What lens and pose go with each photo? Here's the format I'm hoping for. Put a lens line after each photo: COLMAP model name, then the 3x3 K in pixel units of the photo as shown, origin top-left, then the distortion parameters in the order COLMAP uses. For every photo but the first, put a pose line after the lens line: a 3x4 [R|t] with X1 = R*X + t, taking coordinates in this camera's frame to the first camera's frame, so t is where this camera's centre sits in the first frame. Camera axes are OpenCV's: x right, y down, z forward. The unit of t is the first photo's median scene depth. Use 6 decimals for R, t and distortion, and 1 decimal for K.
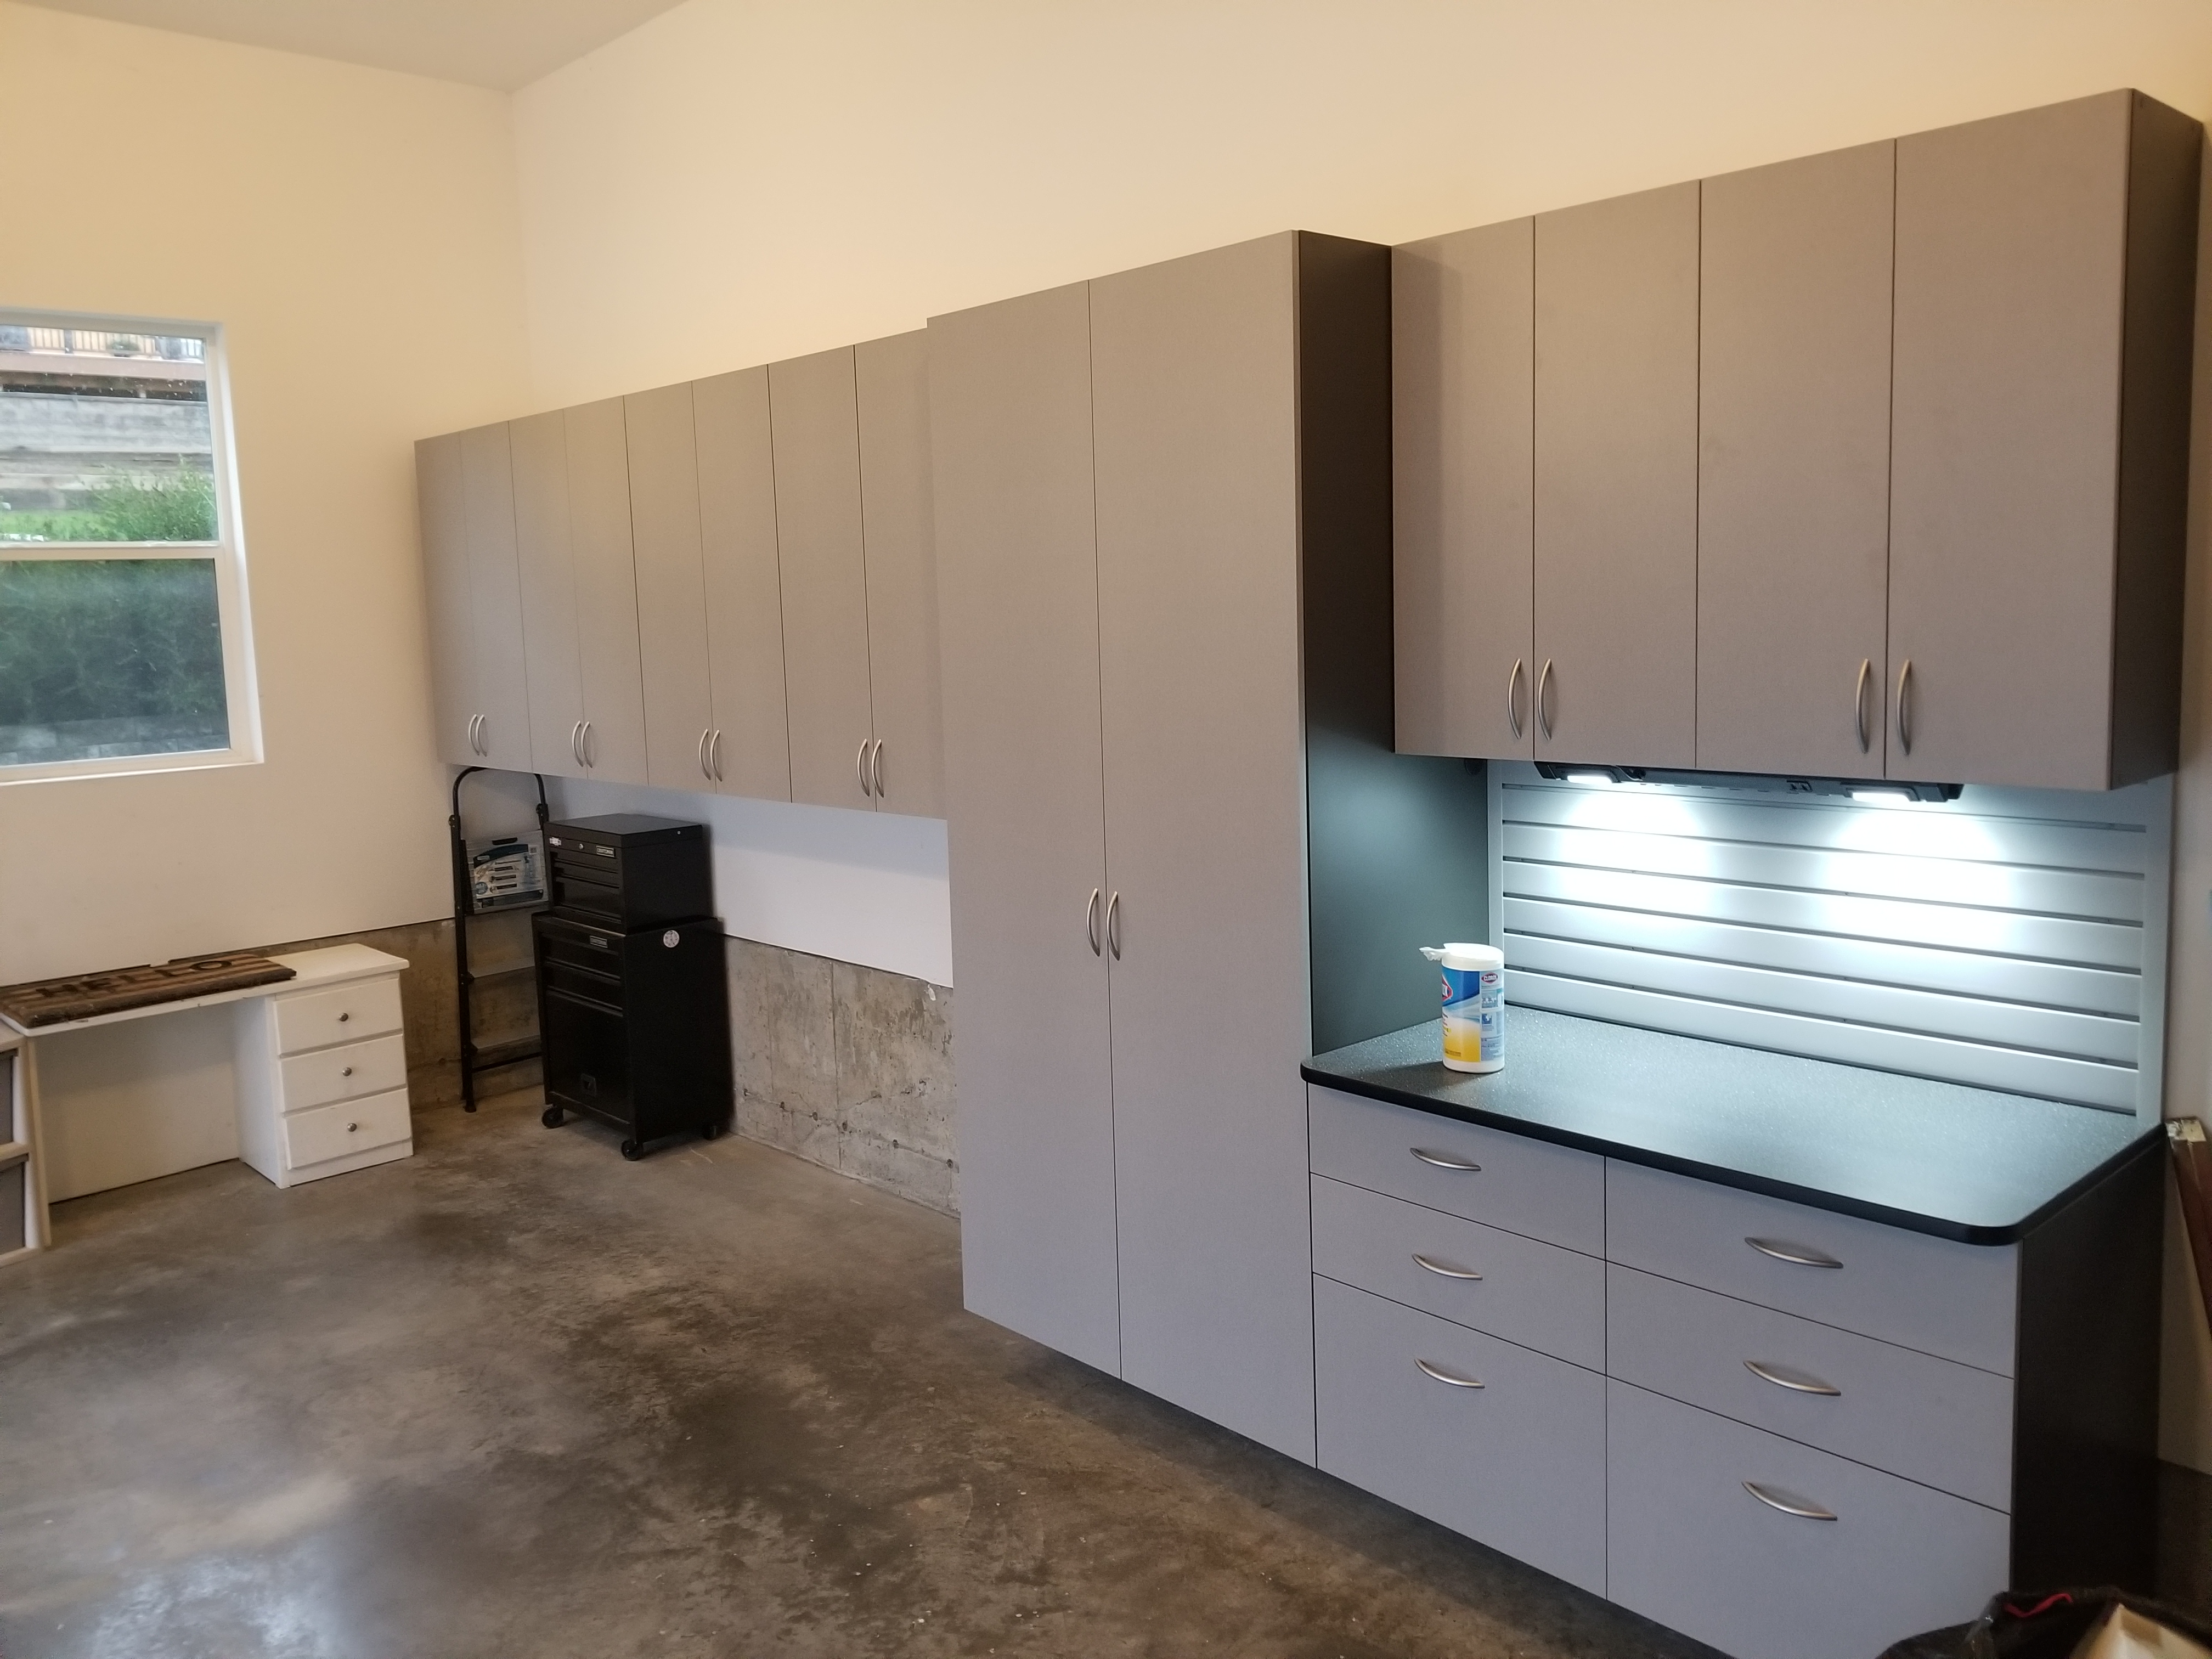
lens RADIAL K [[1712.8, 0, 1075.0], [0, 1712.8, 767.8], [0, 0, 1]] dist [0.077466, -0.135740]
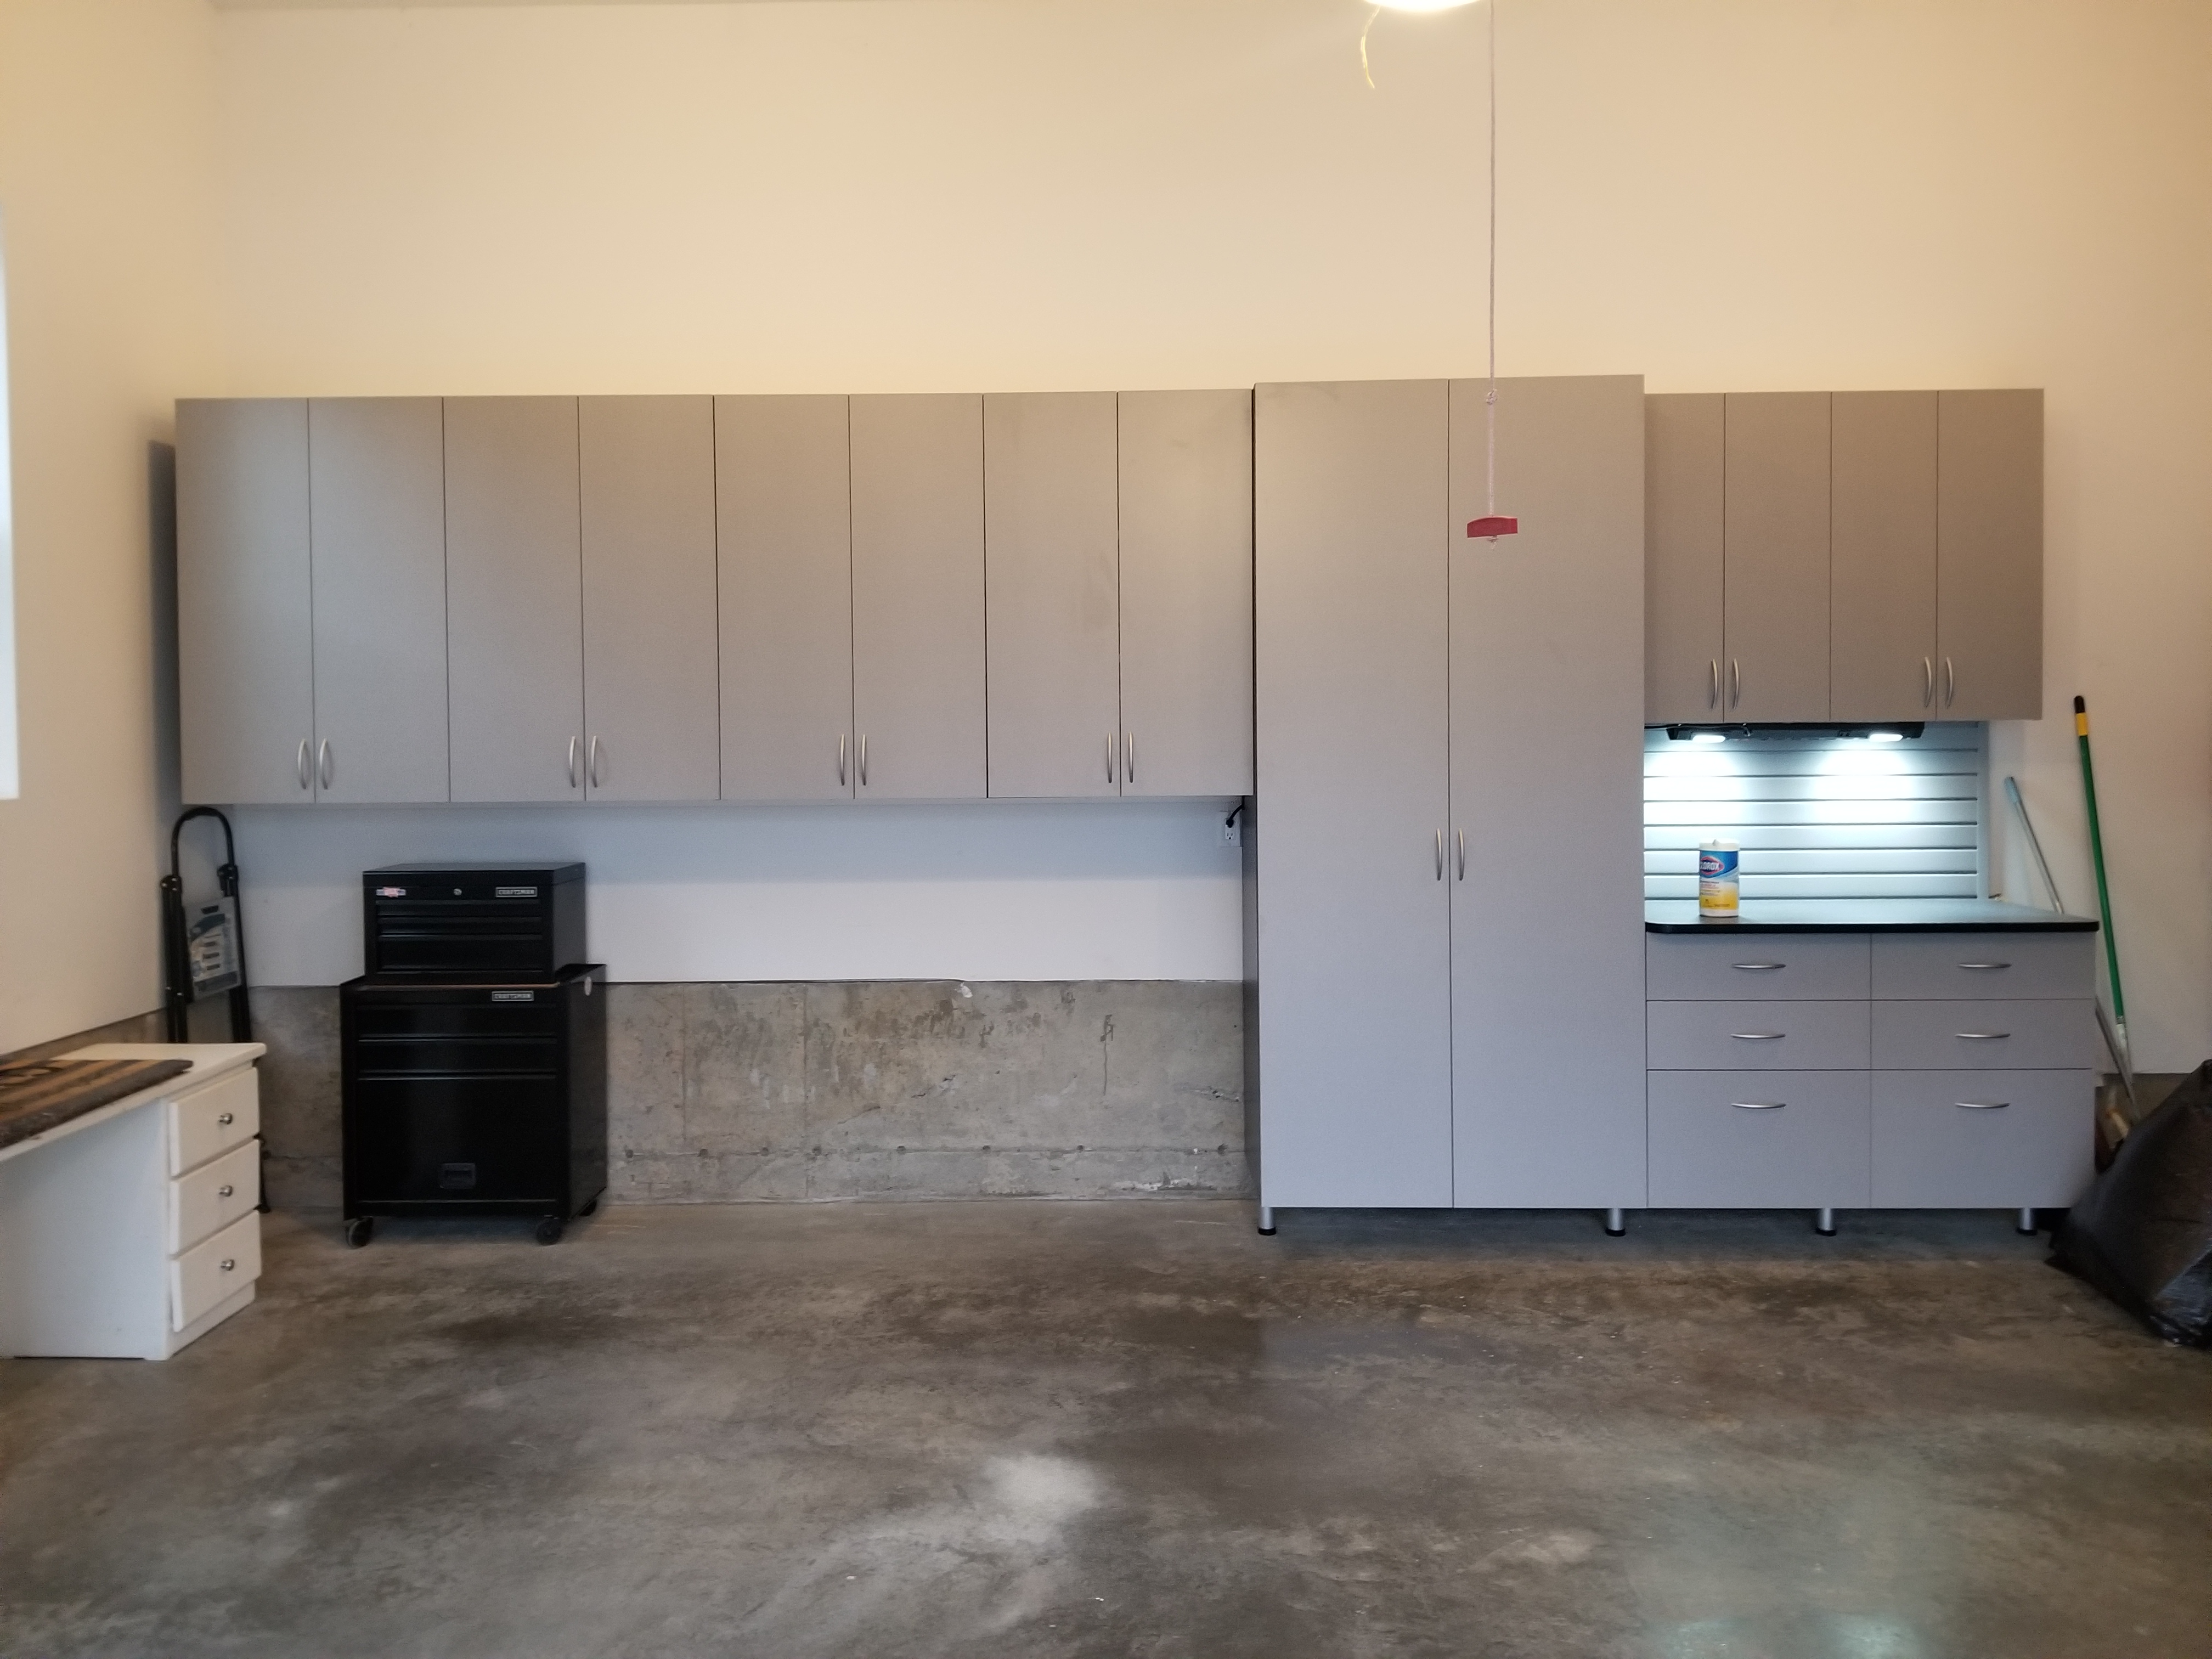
lens RADIAL K [[1712.8, 0, 1075.0], [0, 1712.8, 767.8], [0, 0, 1]] dist [0.077466, -0.135740]
pose [[0.686743, 0.012644, 0.726790, -0.800335], [0.057268, 0.995800, -0.071436, 0.072117], [-0.724640, 0.090680, 0.683135, 0.206617]]
